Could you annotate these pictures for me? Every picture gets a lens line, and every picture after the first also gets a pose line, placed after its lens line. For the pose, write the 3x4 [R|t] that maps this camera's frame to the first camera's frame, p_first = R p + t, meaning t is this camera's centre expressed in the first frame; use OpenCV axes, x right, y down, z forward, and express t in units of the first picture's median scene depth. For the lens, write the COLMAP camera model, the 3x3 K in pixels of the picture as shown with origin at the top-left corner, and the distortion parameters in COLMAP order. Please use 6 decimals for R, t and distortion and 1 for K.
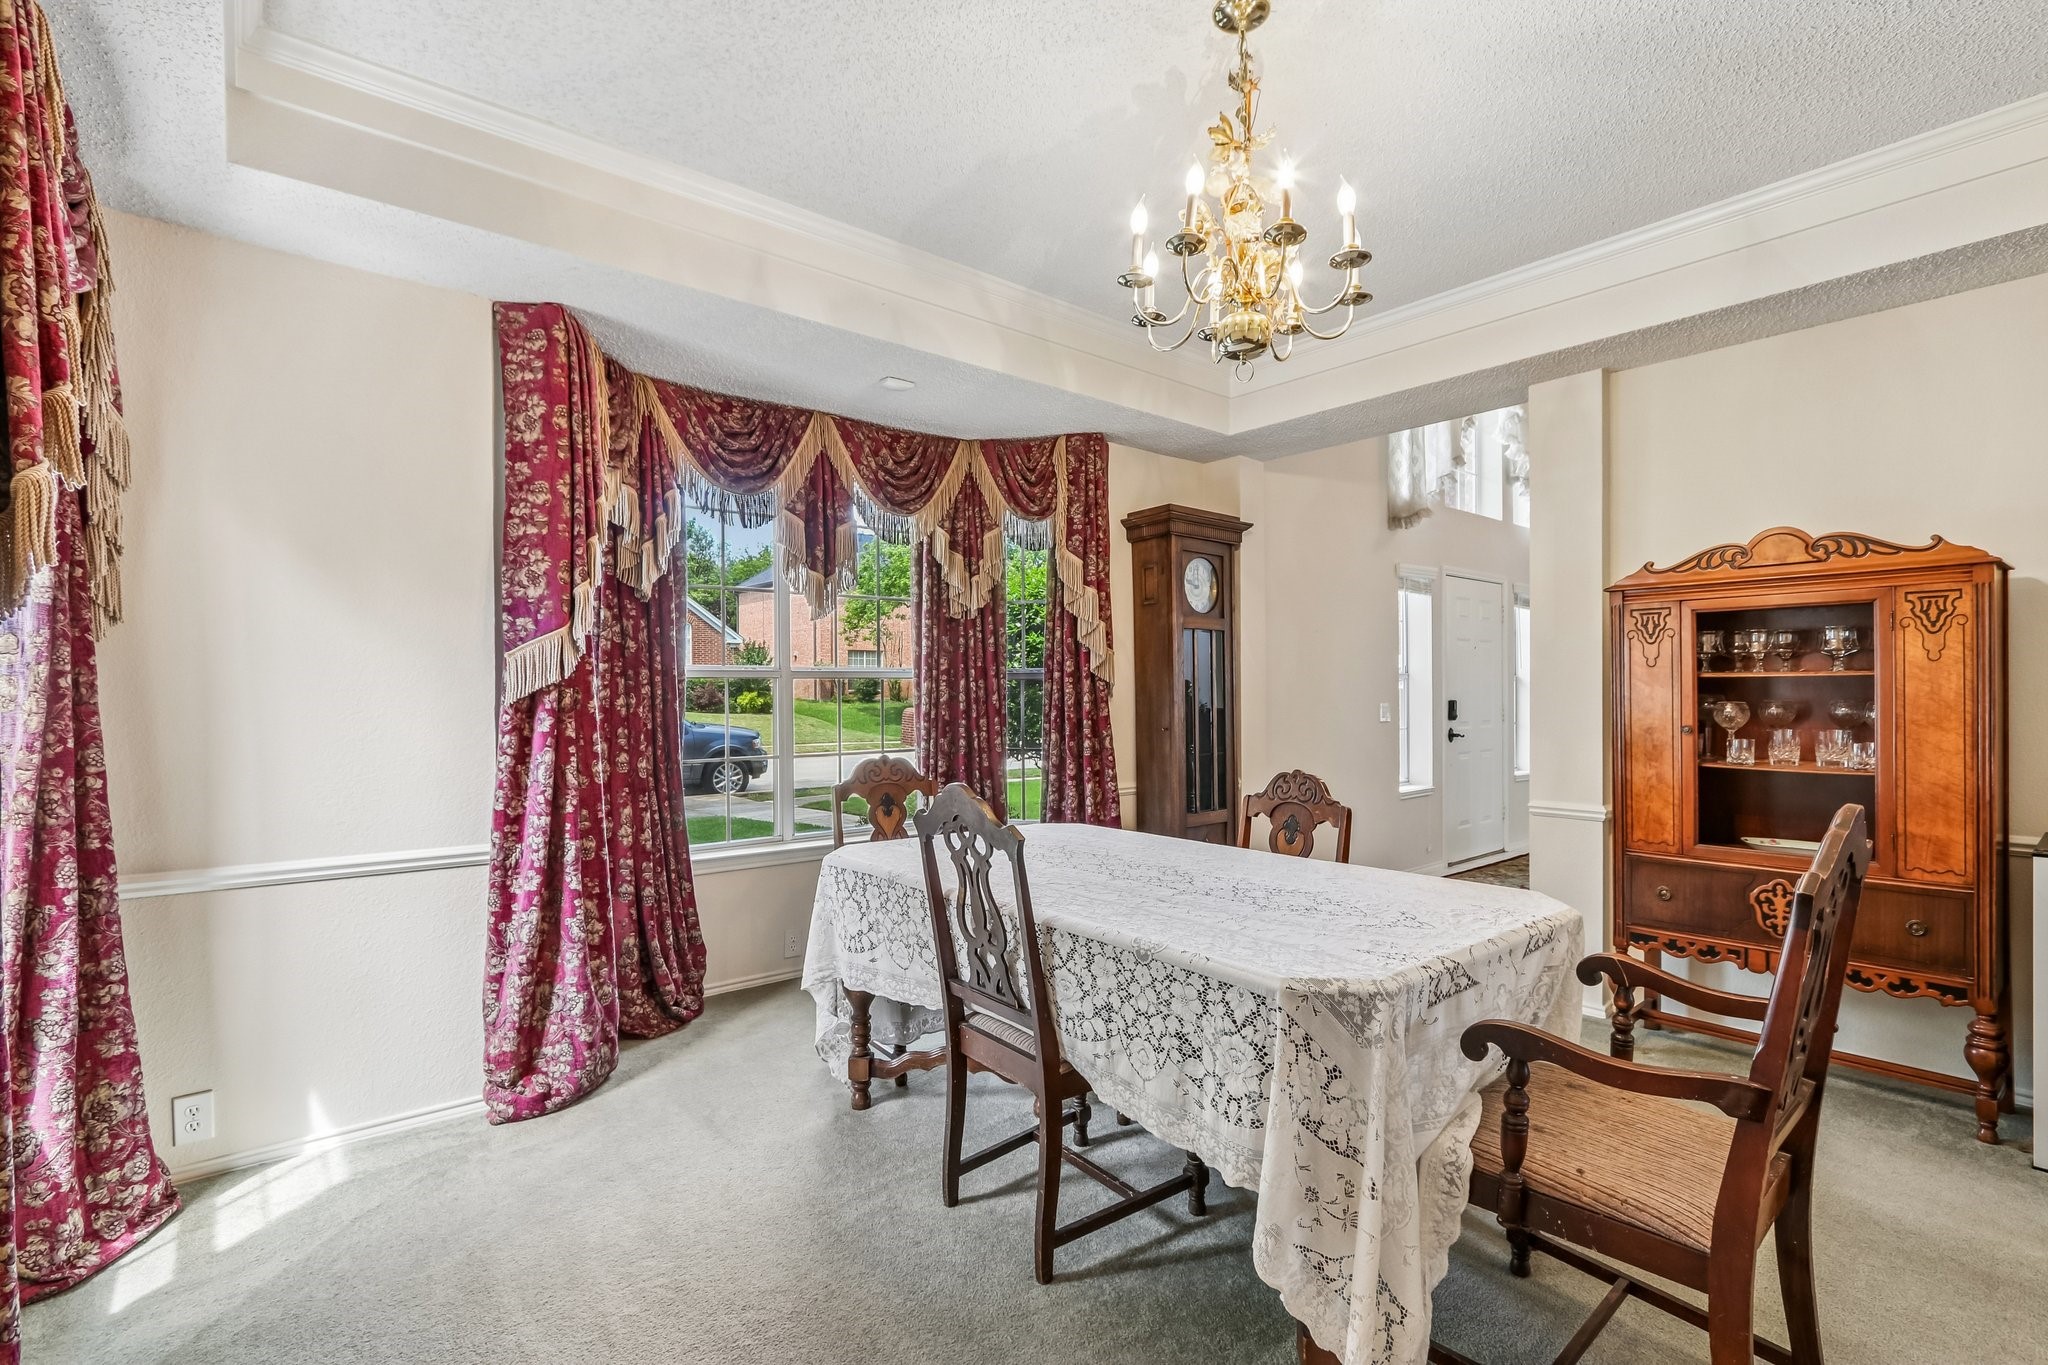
lens RADIAL K [[938.7, 0, 1029.0], [0, 938.7, 688.3], [0, 0, 1]] dist [-0.018167, 0.003330]
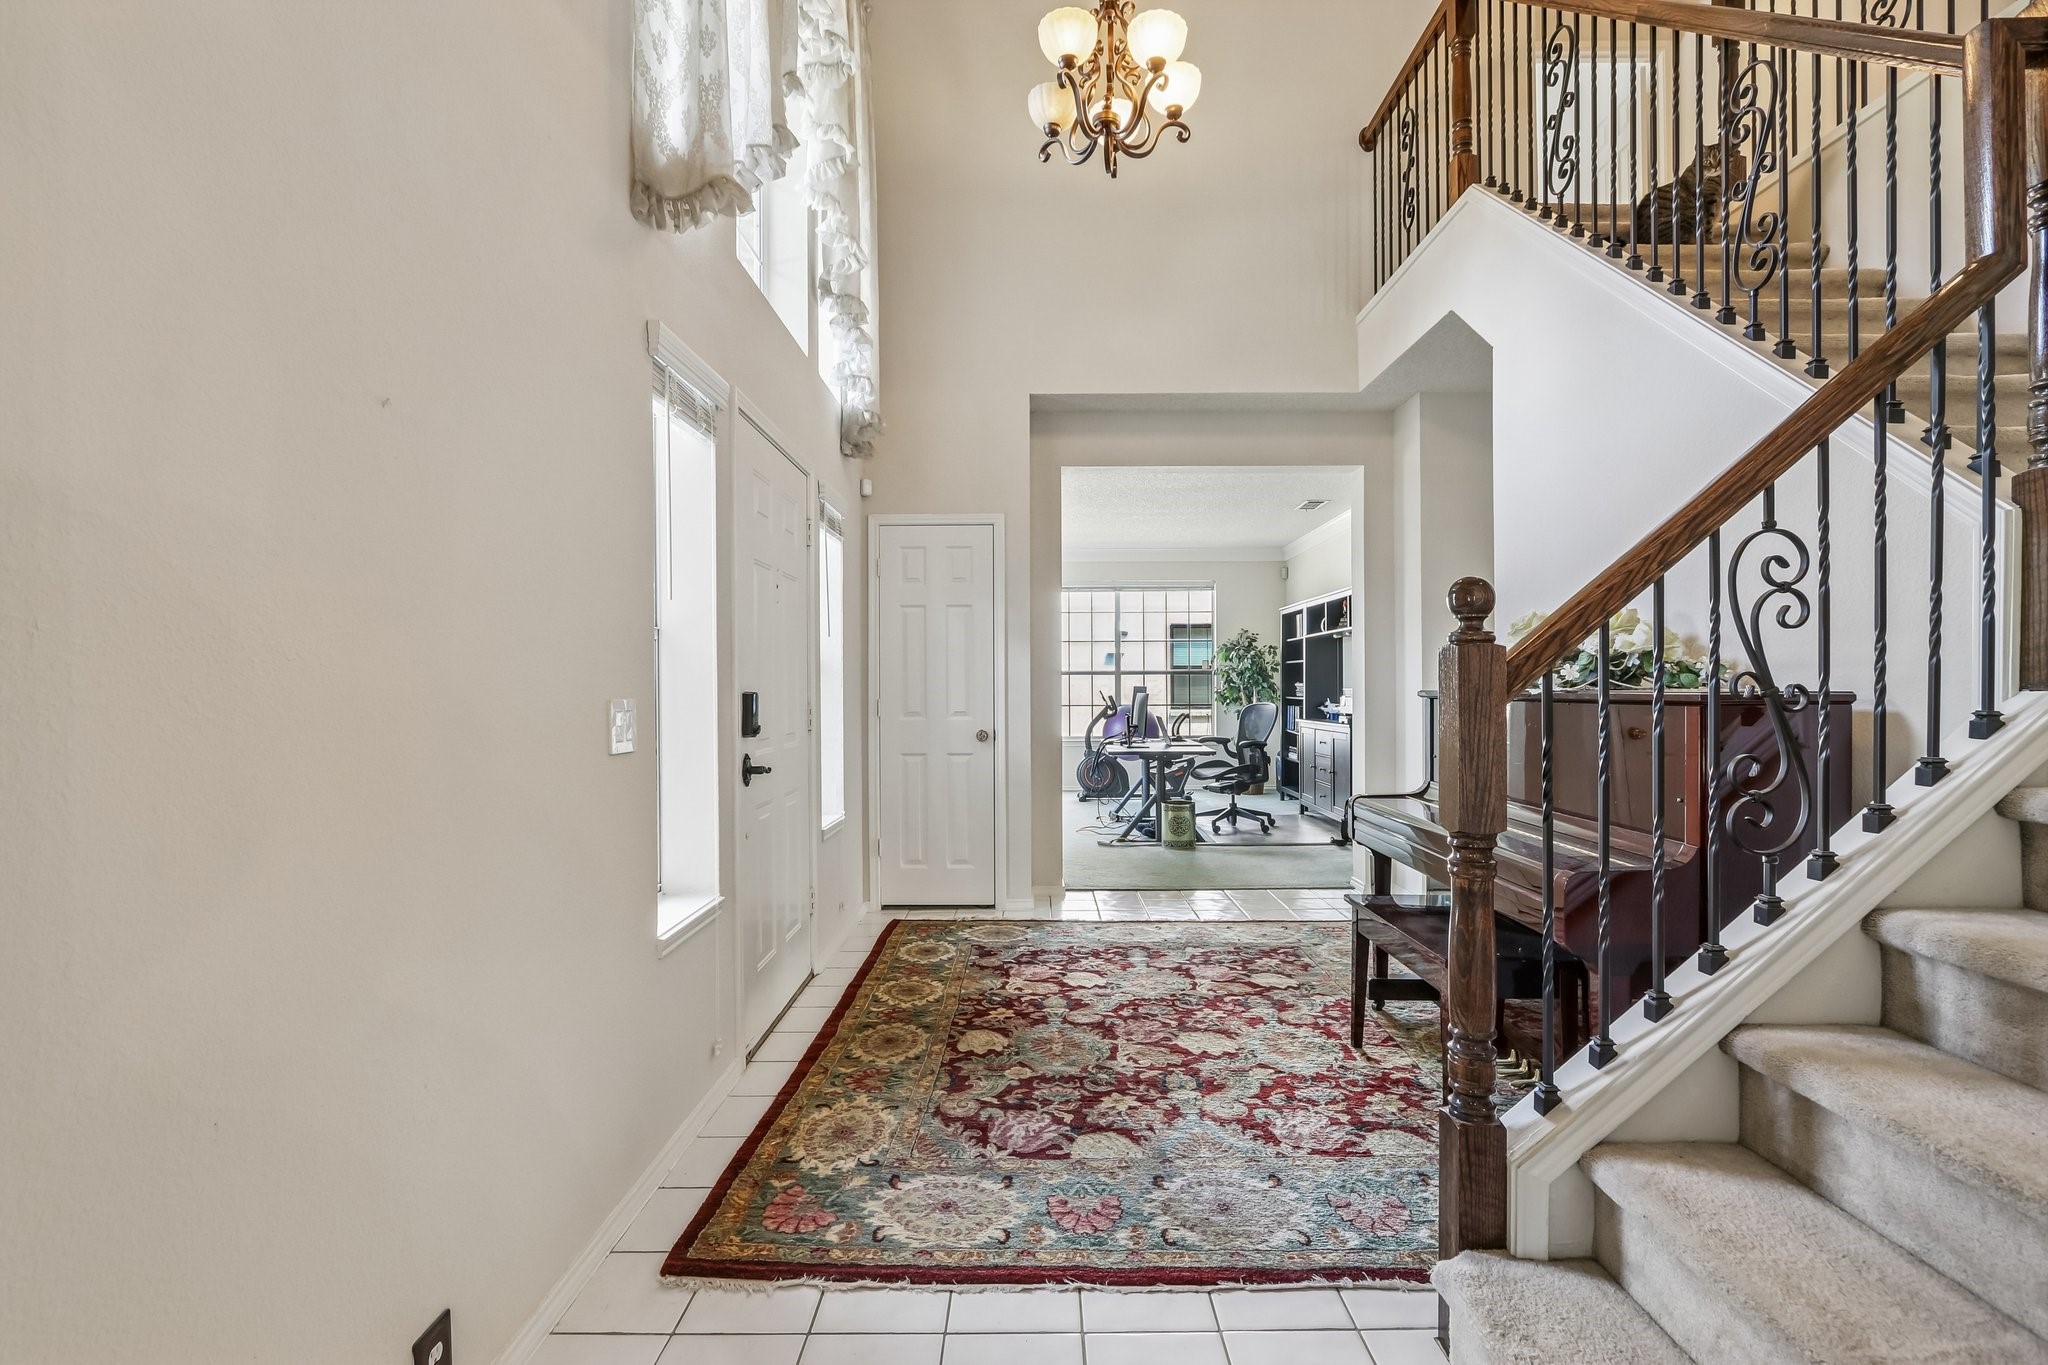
lens RADIAL K [[938.7, 0, 1029.0], [0, 938.7, 688.3], [0, 0, 1]] dist [-0.018167, 0.003330]
pose [[0.640631, -0.001058, 0.767848, 0.317787], [0.002235, 0.999997, -0.000487, 0.018888], [-0.767845, 0.002028, 0.640632, 1.000870]]
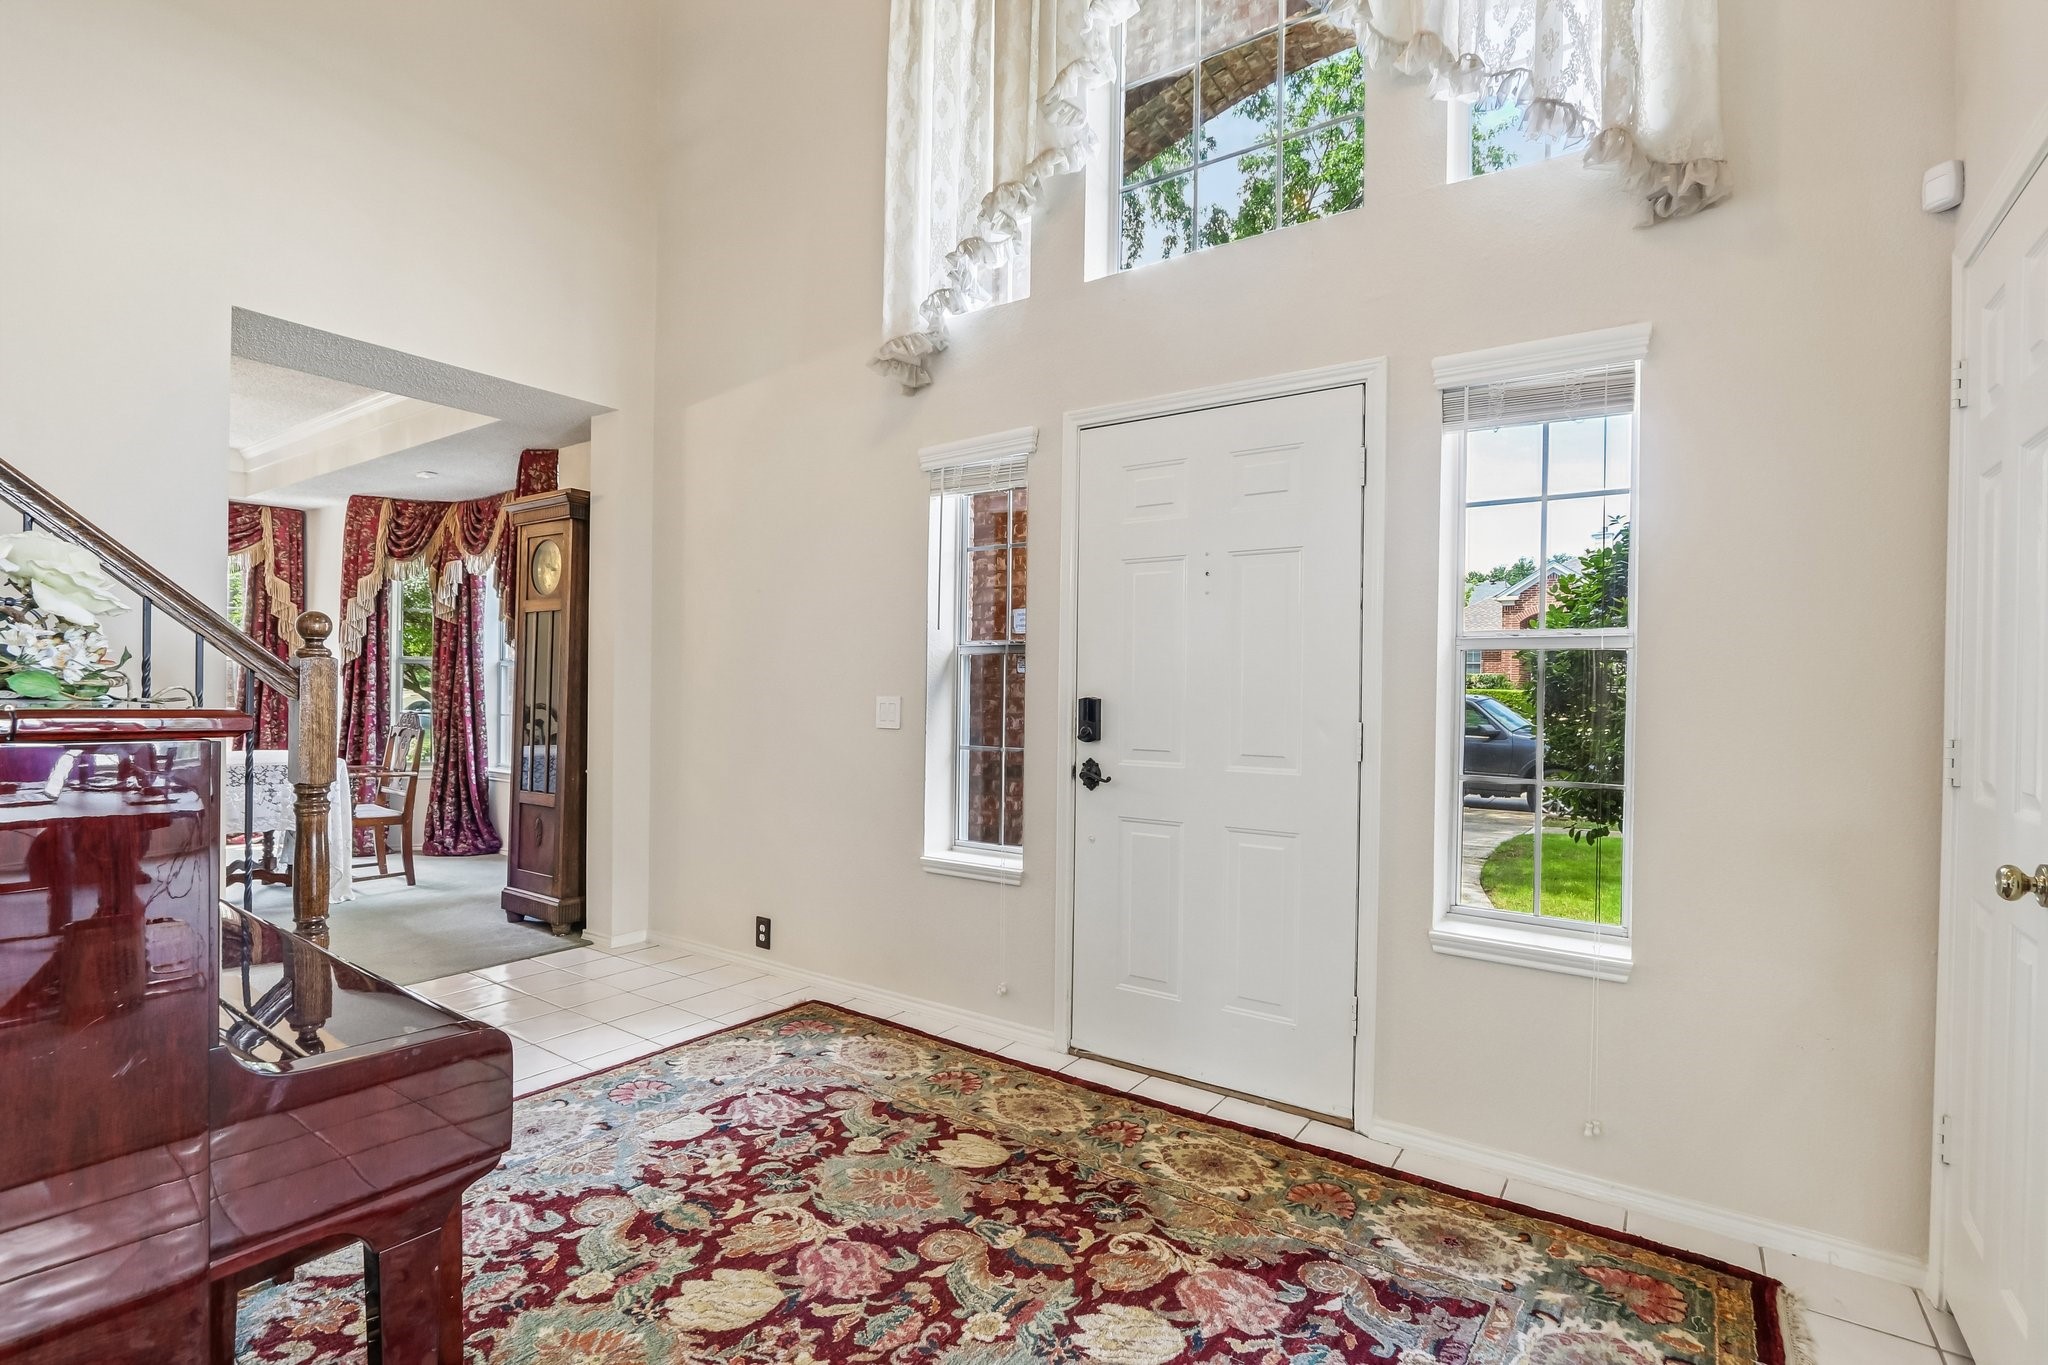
lens RADIAL K [[938.7, 0, 1029.0], [0, 938.7, 688.3], [0, 0, 1]] dist [-0.018167, 0.003330]
pose [[0.278206, 0.006374, -0.960500, 1.494686], [-0.013508, 0.999905, 0.002723, 0.012656], [0.960427, 0.012217, 0.278265, 1.402453]]
